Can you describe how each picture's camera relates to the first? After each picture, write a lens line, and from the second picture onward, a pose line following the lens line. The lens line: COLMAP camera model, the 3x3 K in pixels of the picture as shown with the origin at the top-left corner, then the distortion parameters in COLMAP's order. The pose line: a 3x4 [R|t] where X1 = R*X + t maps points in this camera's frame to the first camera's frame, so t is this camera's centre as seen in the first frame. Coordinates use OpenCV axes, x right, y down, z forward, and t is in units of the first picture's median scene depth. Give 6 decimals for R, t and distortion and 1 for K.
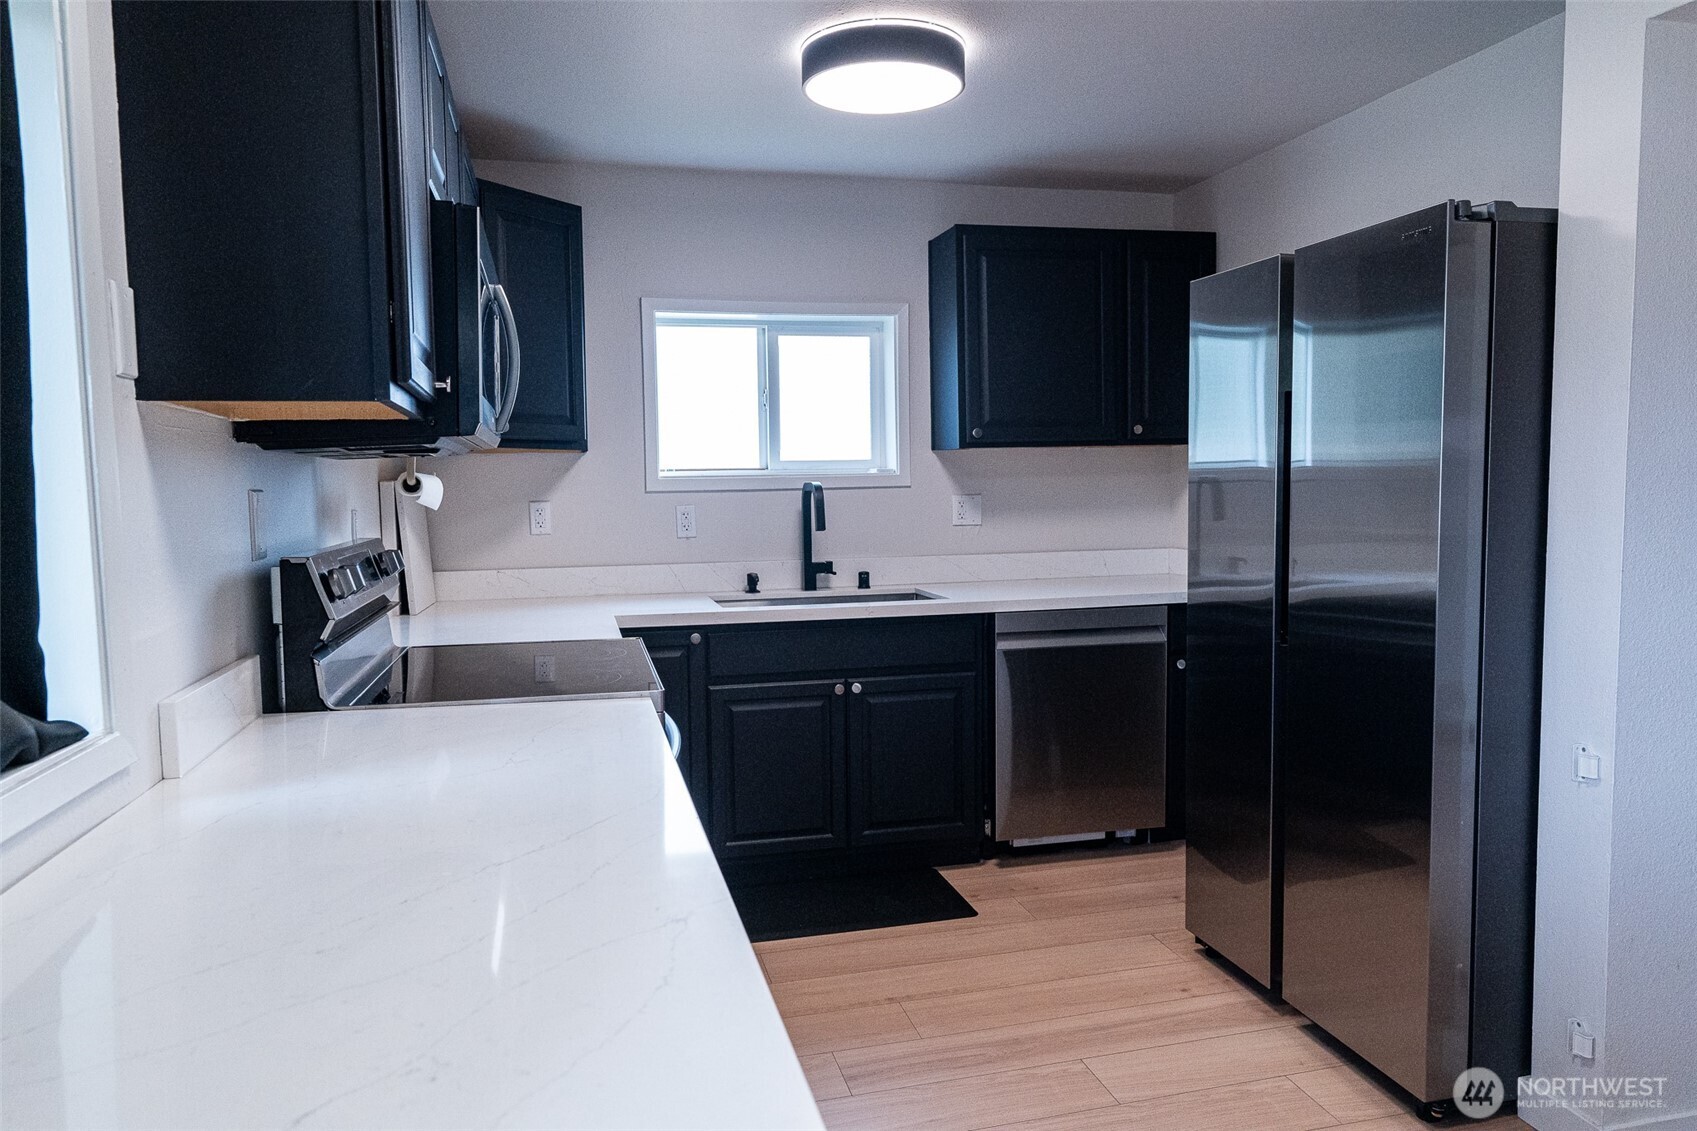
lens RADIAL K [[1155.5, 0, 856.1], [0, 1155.5, 552.7], [0, 0, 1]] dist [-0.009247, 0.000716]
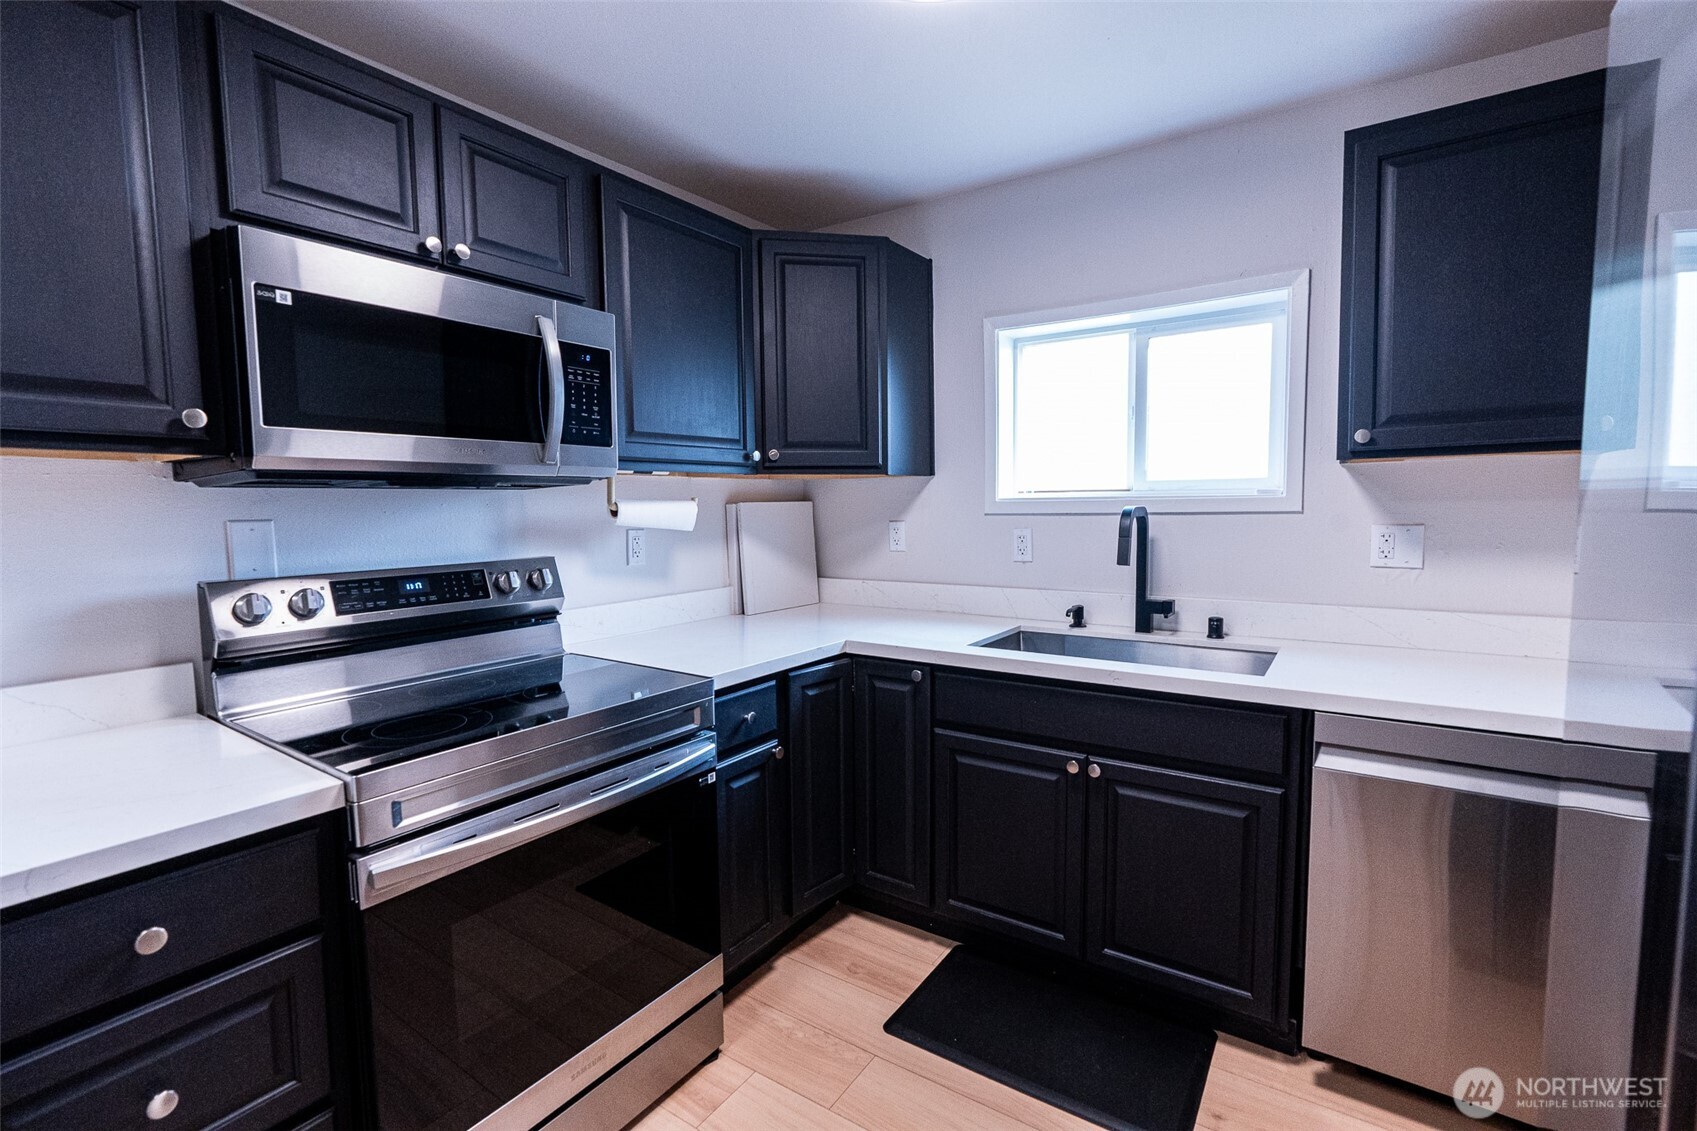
lens RADIAL K [[759.9, 0, 854.5], [0, 759.9, 564.6], [0, 0, 1]] dist [-0.010750, 0.003783]
pose [[0.667122, 0.067069, -0.741923, 0.238783], [-0.043369, 0.997746, 0.051199, -0.038281], [0.743685, -0.001980, 0.668527, 0.480219]]
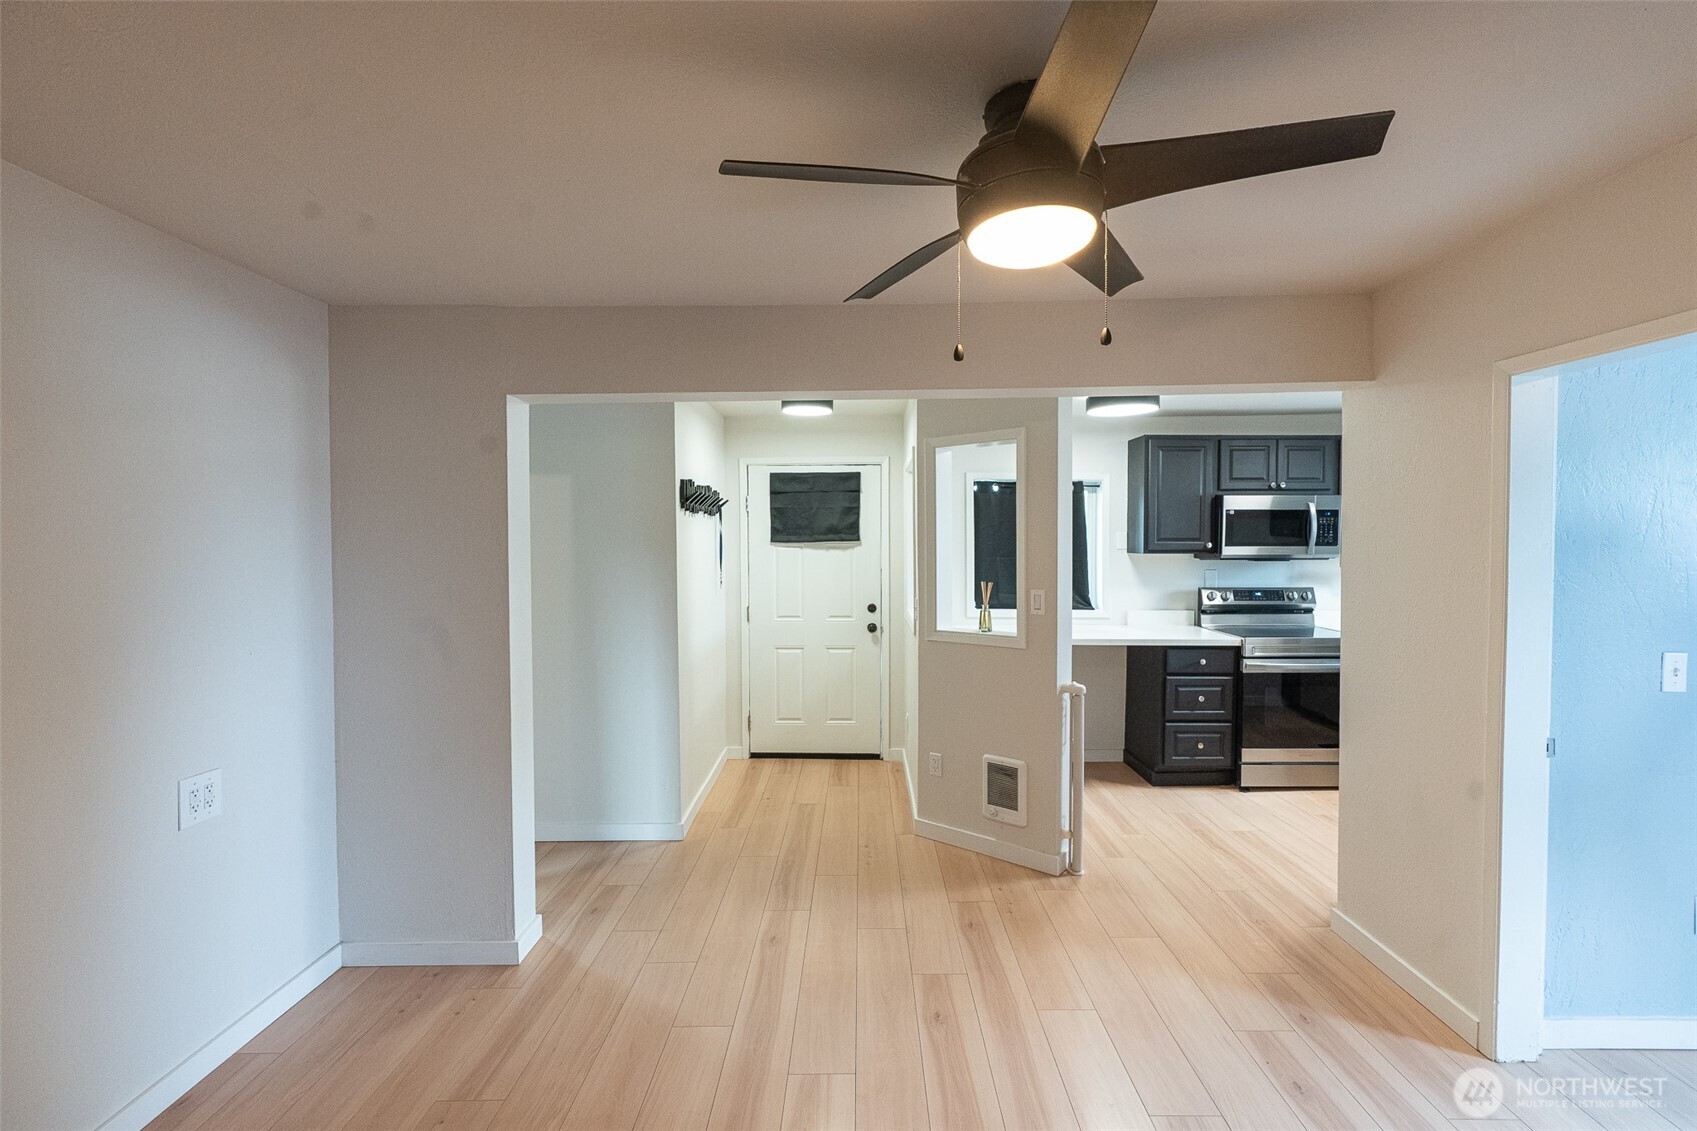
lens RADIAL K [[759.9, 0, 853.6], [0, 759.9, 565.7], [0, 0, 1]] dist [-0.010750, 0.003783]
pose [[-0.253282, 0.049487, -0.966126, 1.136610], [-0.052875, 0.996490, 0.064904, -0.085943], [0.965946, 0.067523, -0.249776, 0.244028]]
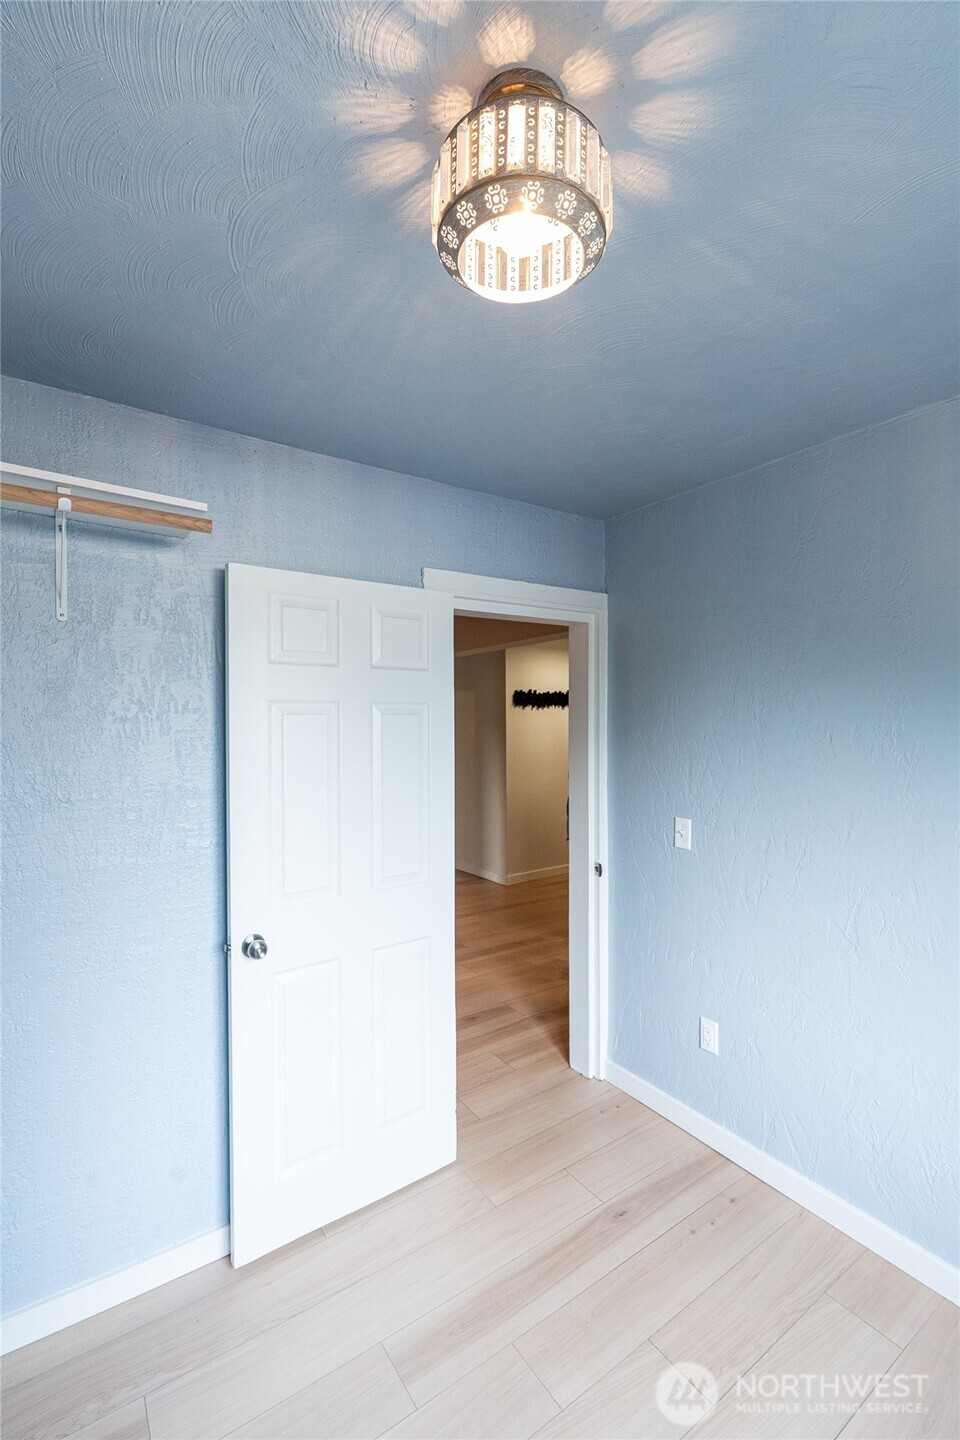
lens RADIAL K [[644.8, 0, 486.7], [0, 644.8, 719.3], [0, 0, 1]] dist [-0.010750, 0.003783]
pose [[-0.933964, 0.012660, -0.357143, 0.855233], [-0.011488, 0.997792, 0.065411, -0.152050], [0.357183, 0.065194, -0.931757, 1.178601]]
